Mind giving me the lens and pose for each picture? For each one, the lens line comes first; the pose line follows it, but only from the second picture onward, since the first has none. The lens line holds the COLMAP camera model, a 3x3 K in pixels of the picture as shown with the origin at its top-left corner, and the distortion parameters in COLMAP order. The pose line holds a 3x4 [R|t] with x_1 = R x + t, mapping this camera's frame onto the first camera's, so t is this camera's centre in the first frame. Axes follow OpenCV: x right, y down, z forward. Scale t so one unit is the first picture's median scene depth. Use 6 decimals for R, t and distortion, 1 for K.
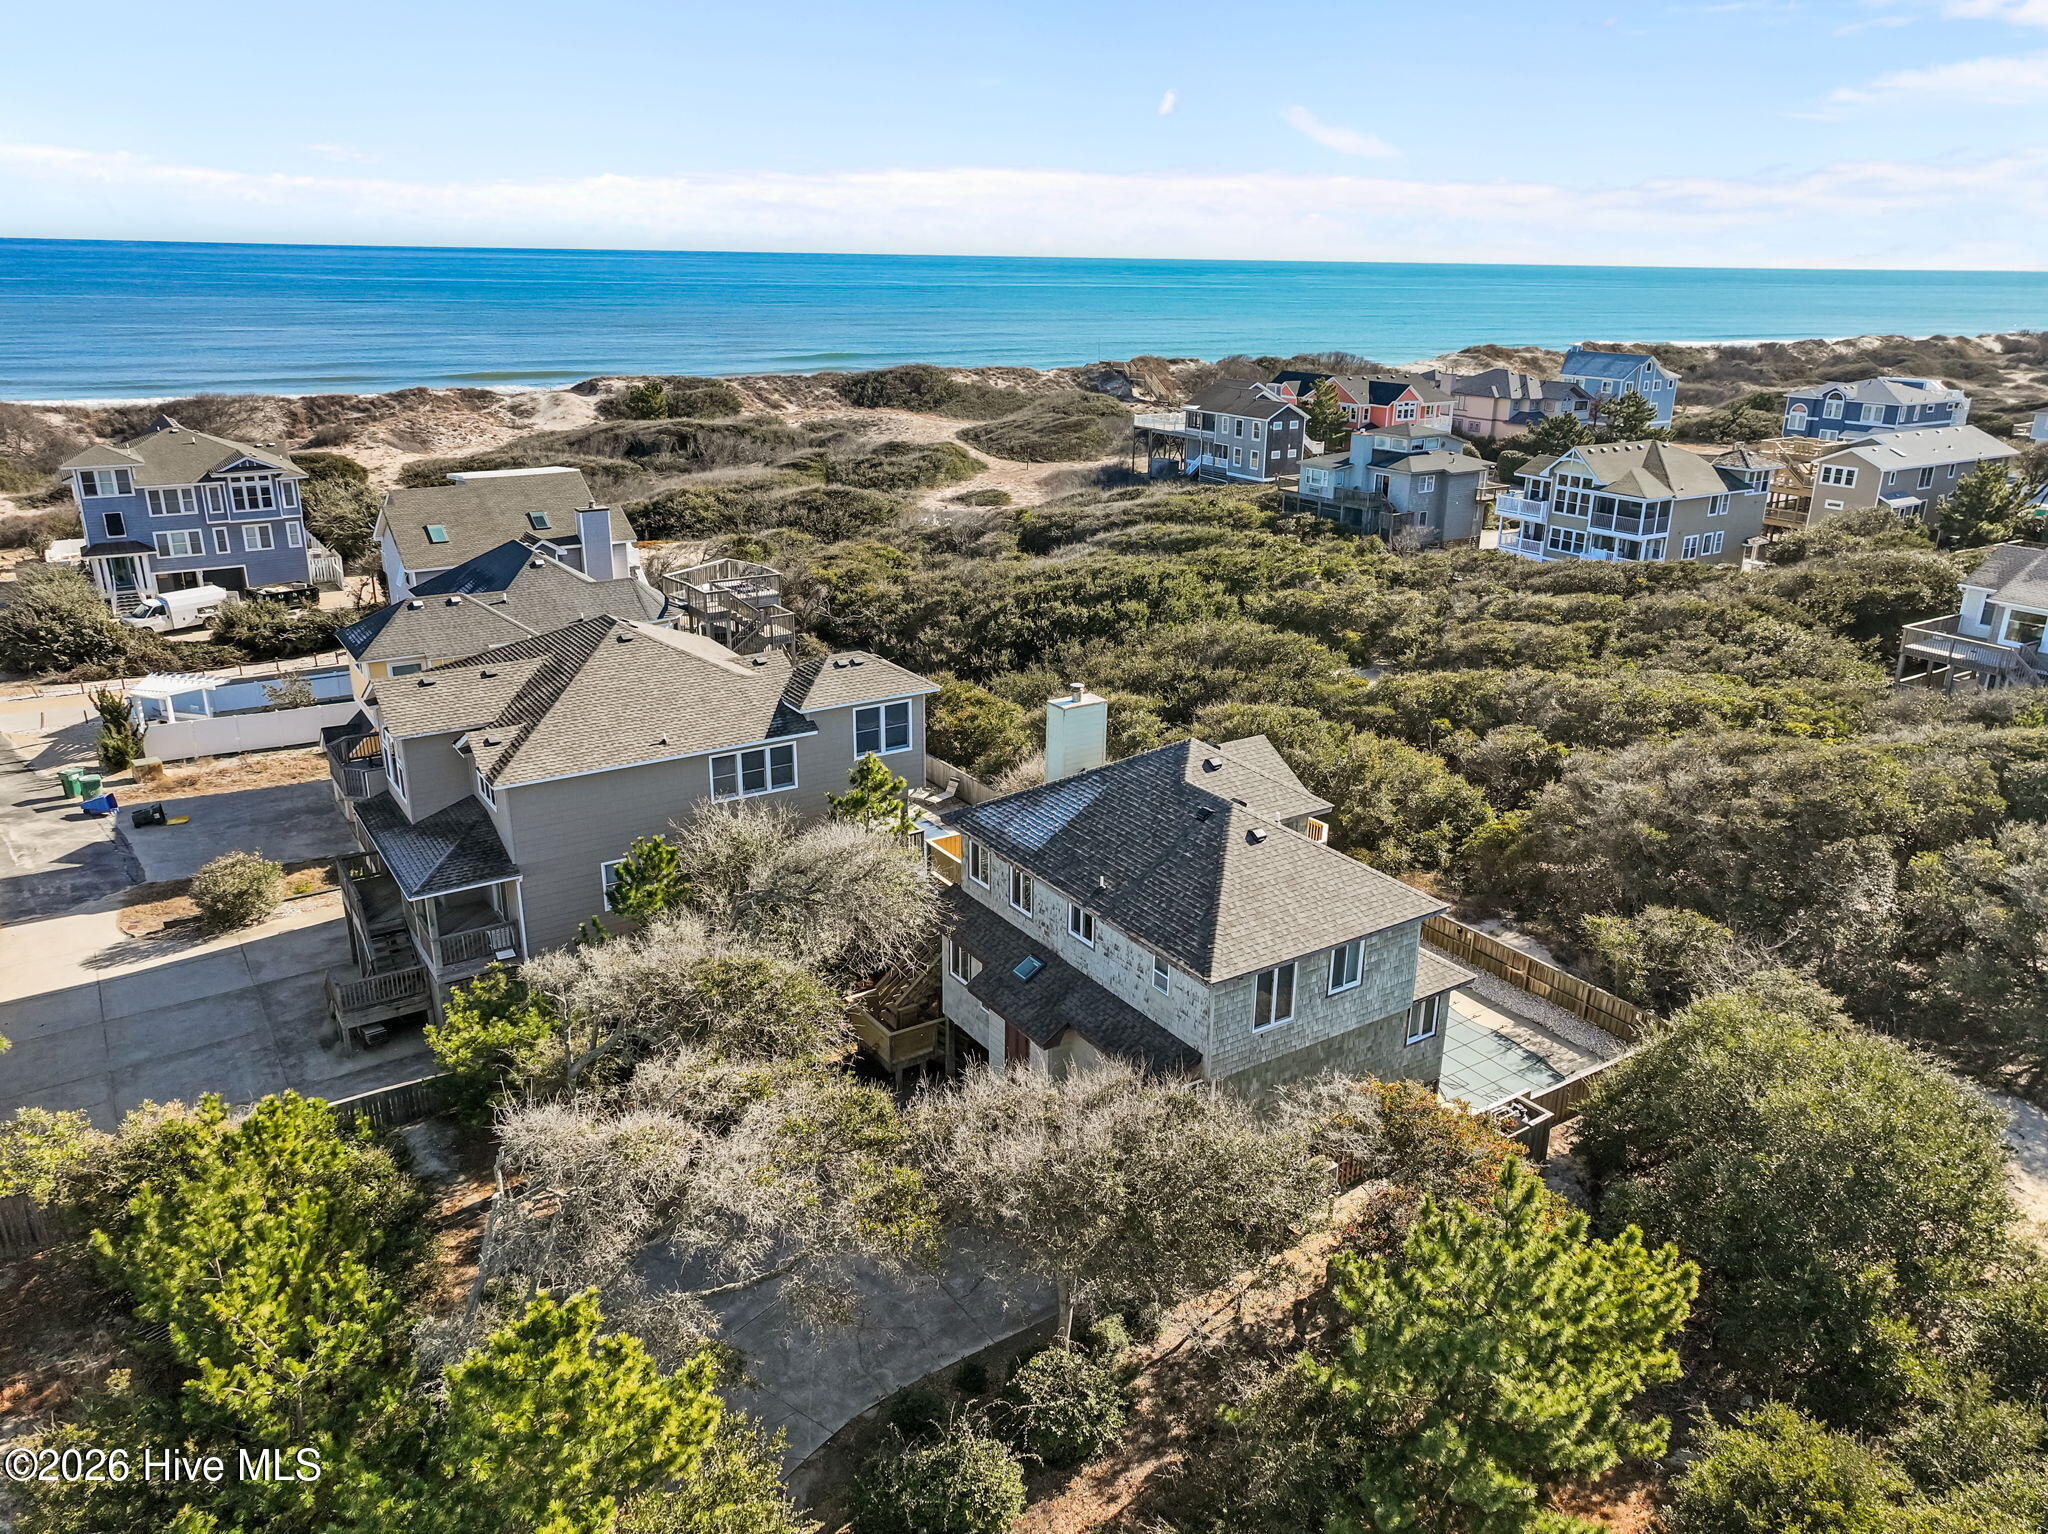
lens RADIAL K [[1436.8, 0, 1021.7], [0, 1436.8, 771.1], [0, 0, 1]] dist [0.007753, 0.010062]
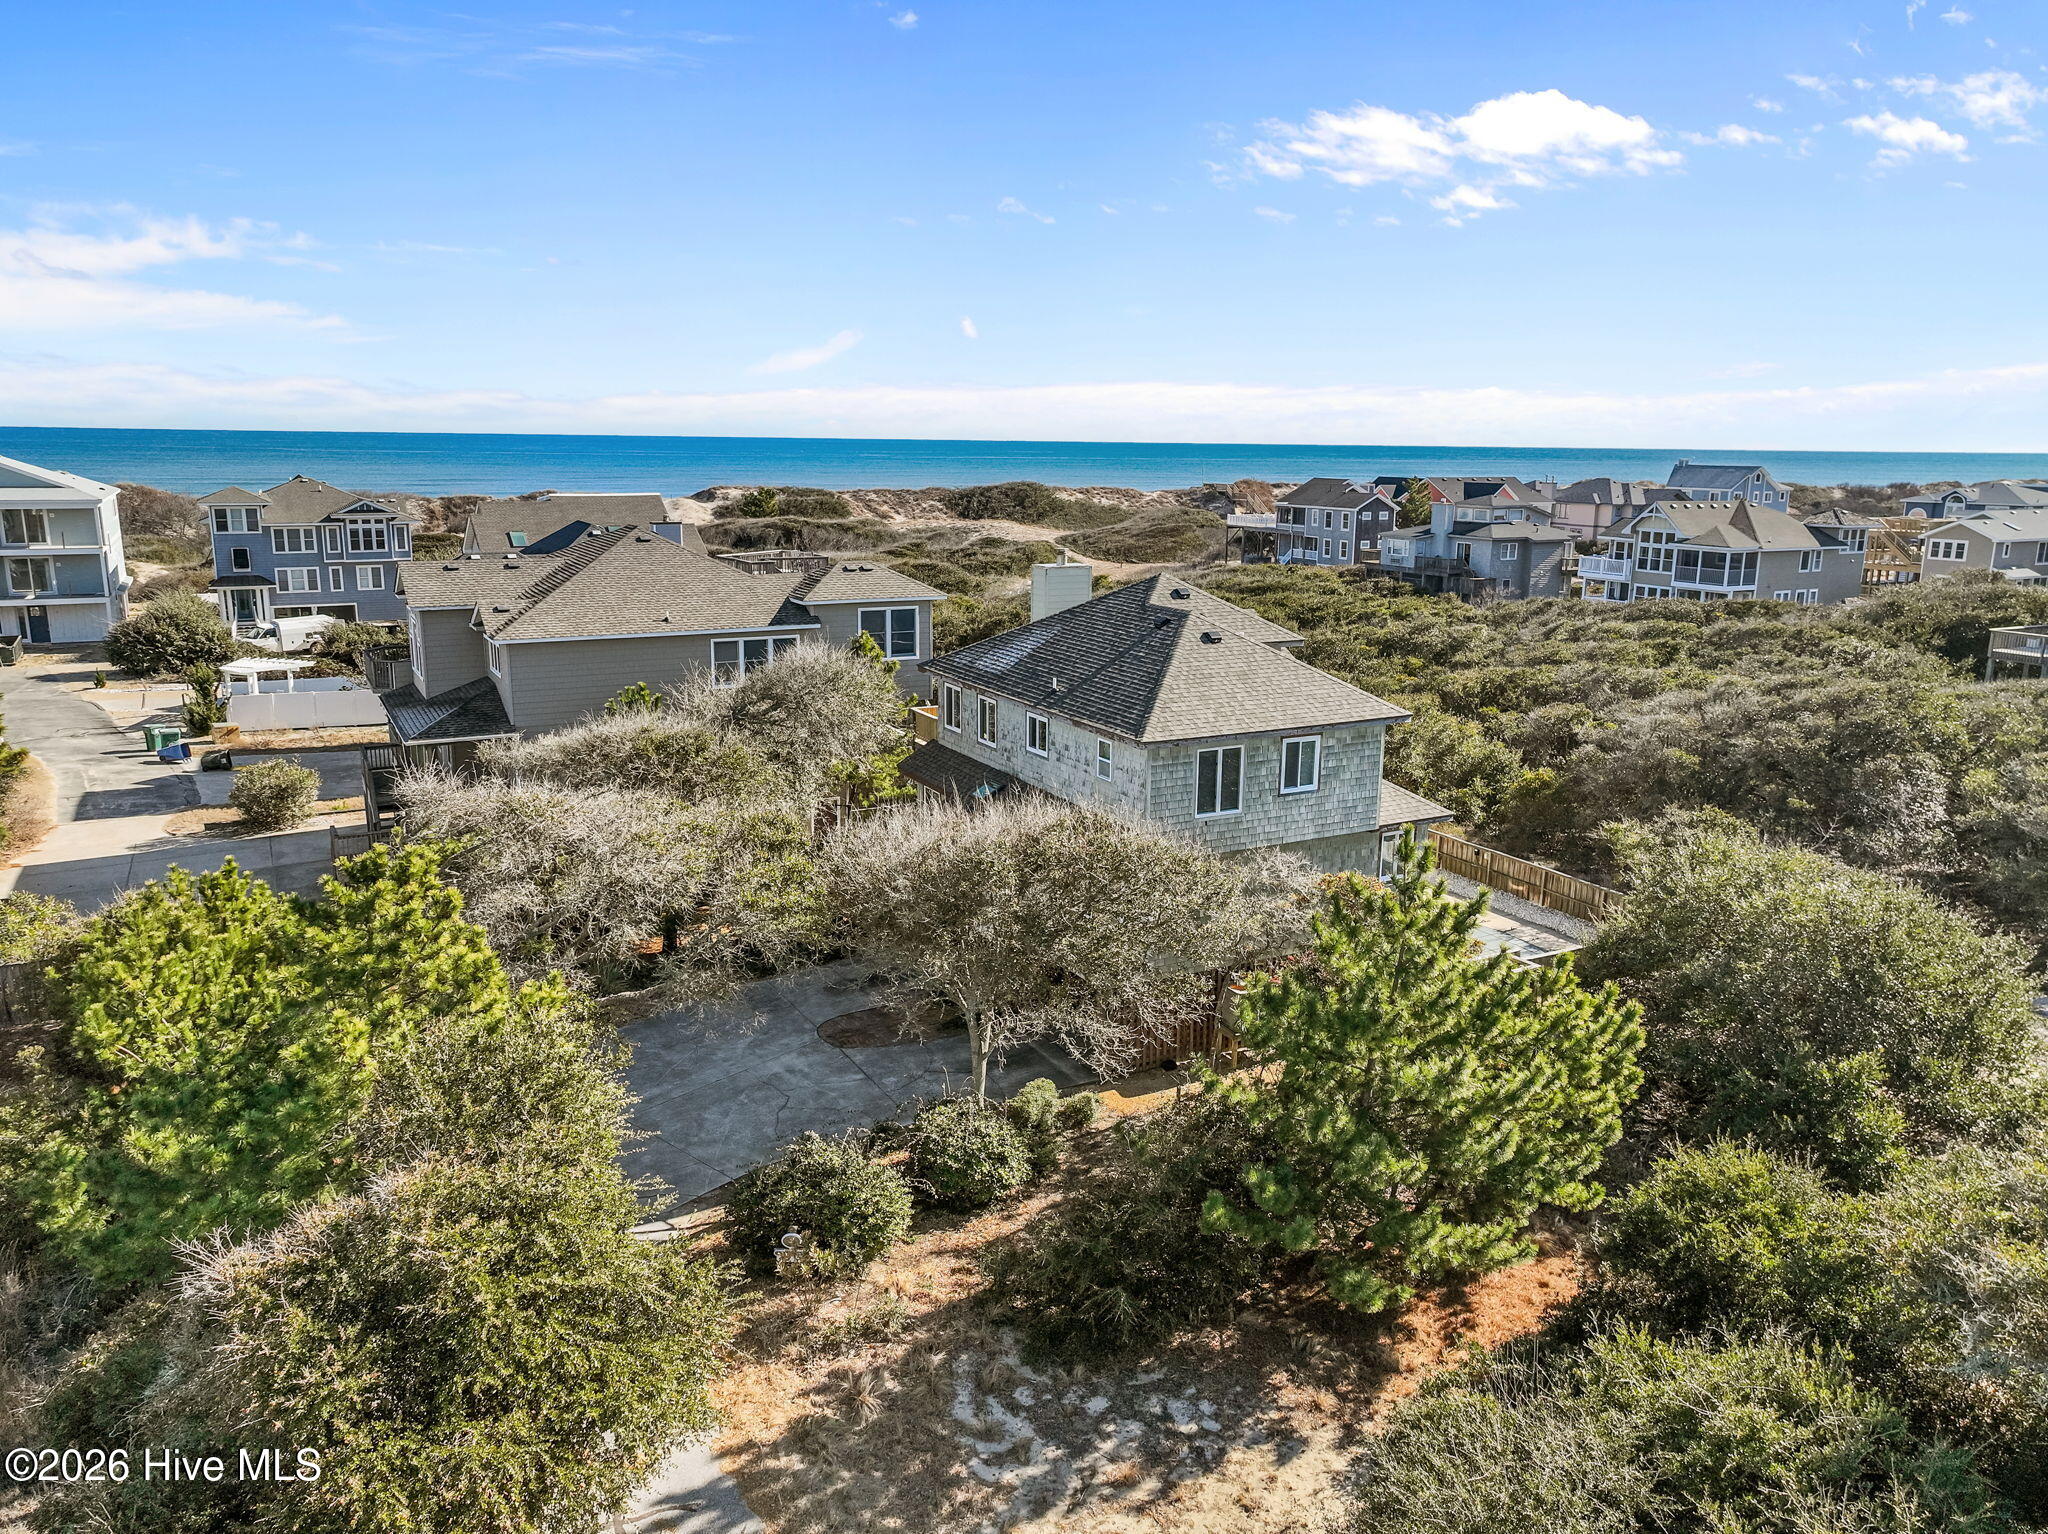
lens RADIAL K [[1436.8, 0, 1024.6], [0, 1436.8, 775.3], [0, 0, 1]] dist [0.007753, 0.010062]
pose [[0.996150, 0.018424, -0.085710, 0.043890], [-0.028153, 0.993114, -0.113721, 0.091679], [0.083025, 0.115696, 0.989809, 0.009168]]
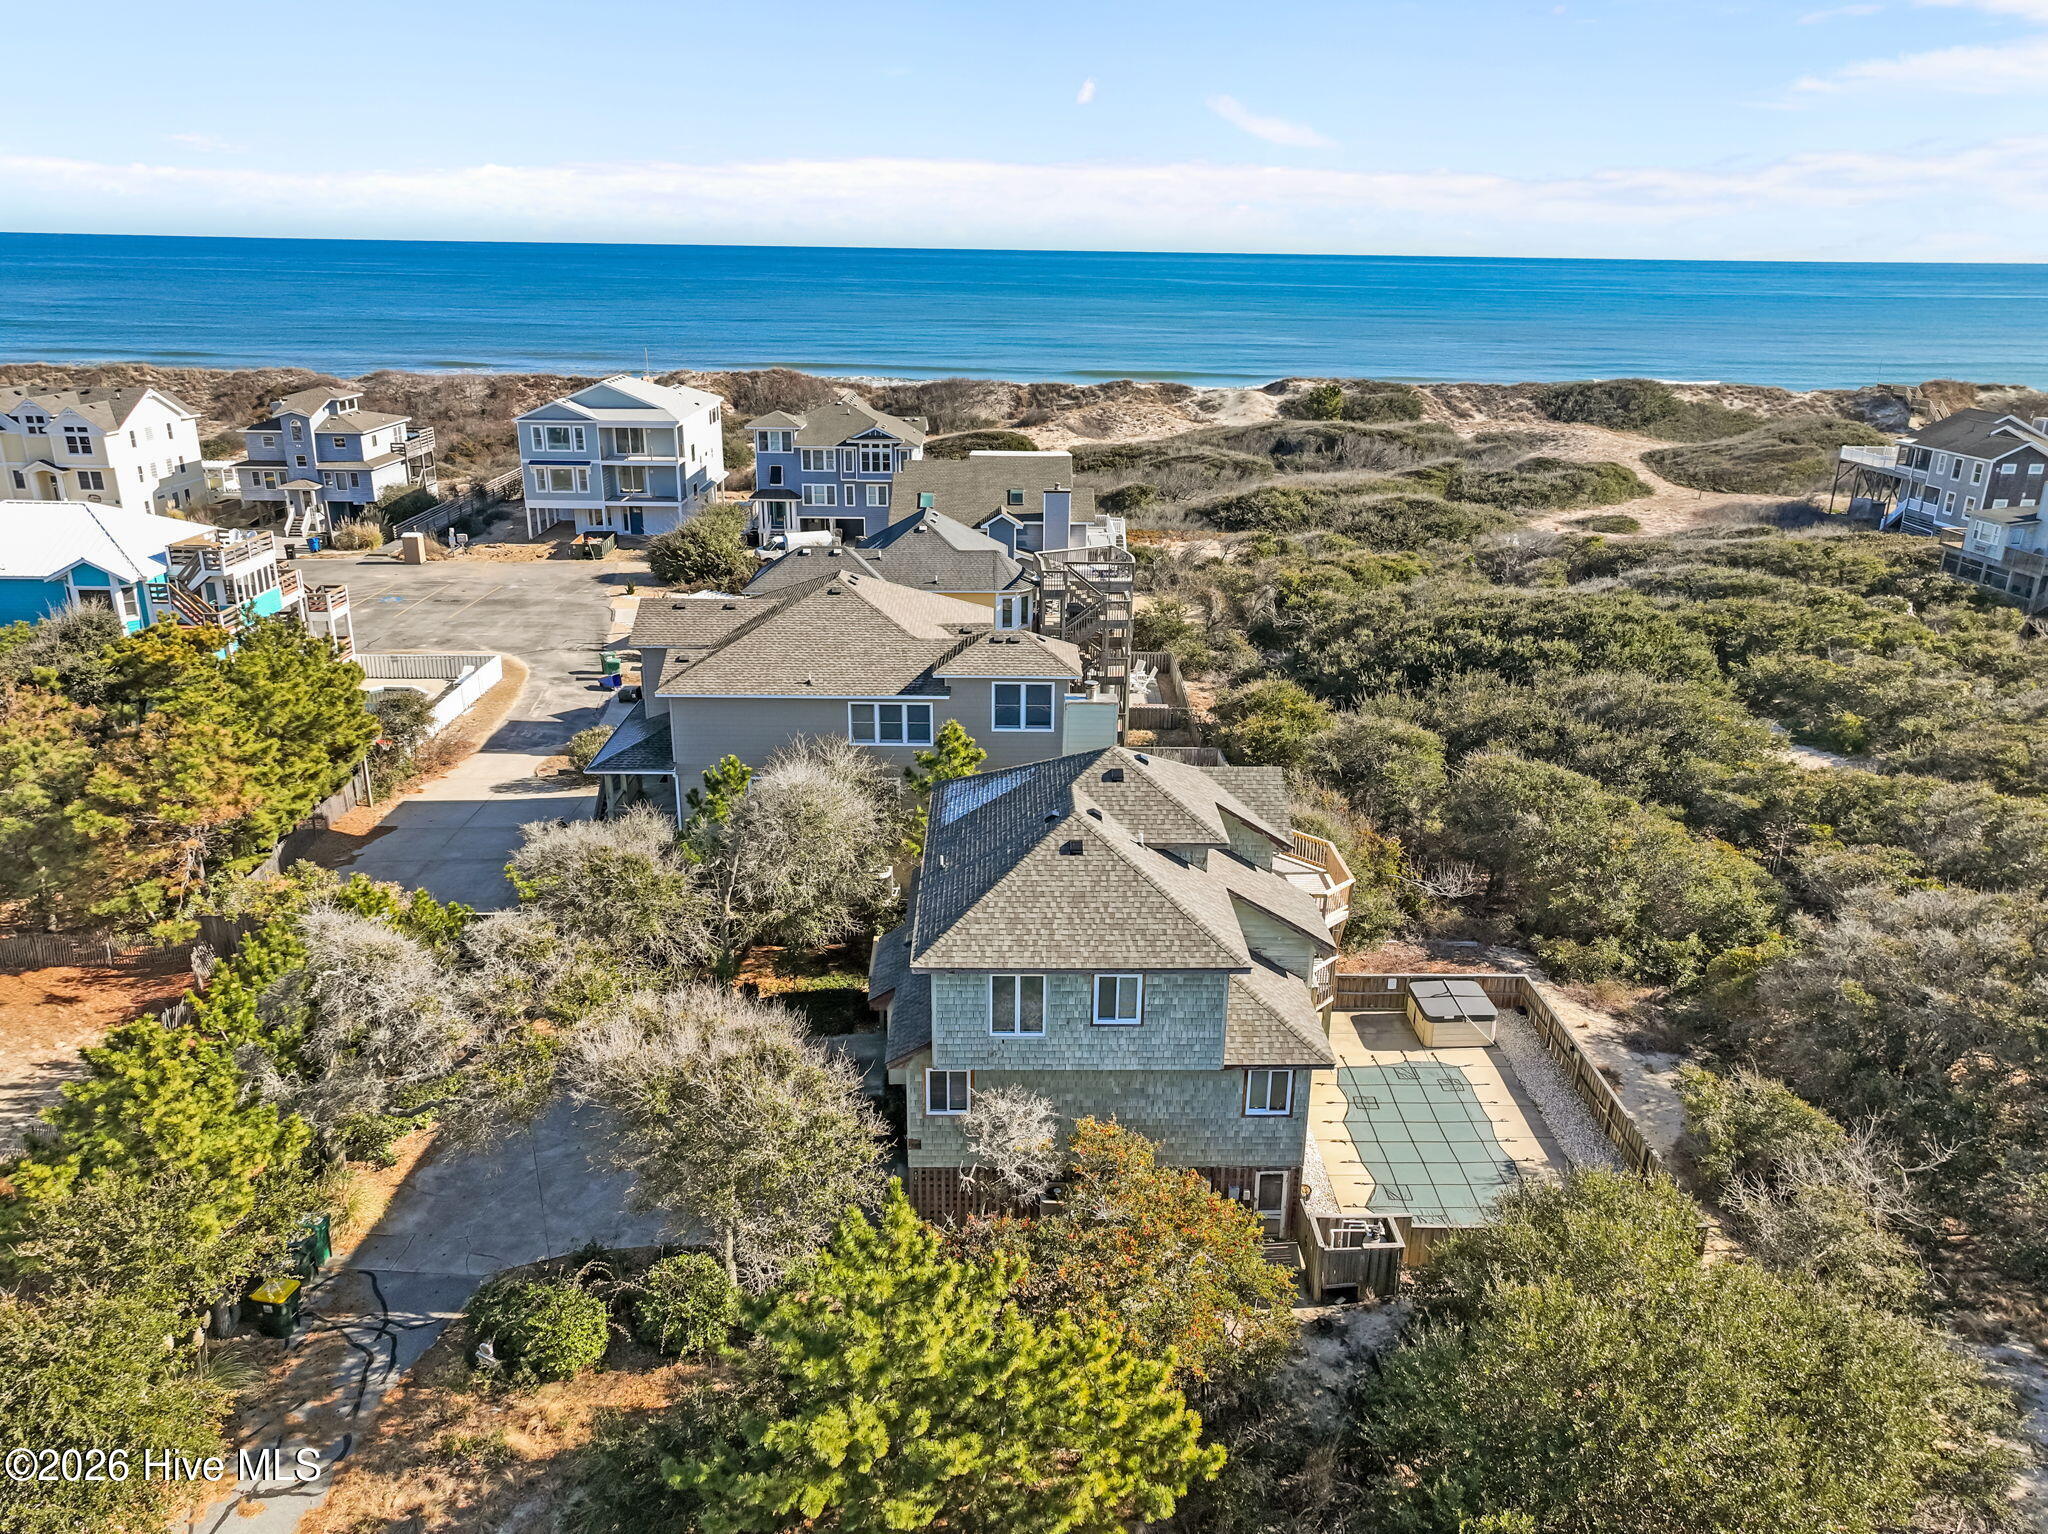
lens RADIAL K [[1436.8, 0, 1047.0], [0, 1436.8, 762.0], [0, 0, 1]] dist [0.007753, 0.010062]
pose [[0.851348, 0.175384, -0.494416, 0.223037], [-0.180422, 0.982856, 0.037976, -0.016314], [0.492600, 0.056873, 0.868395, 0.050388]]
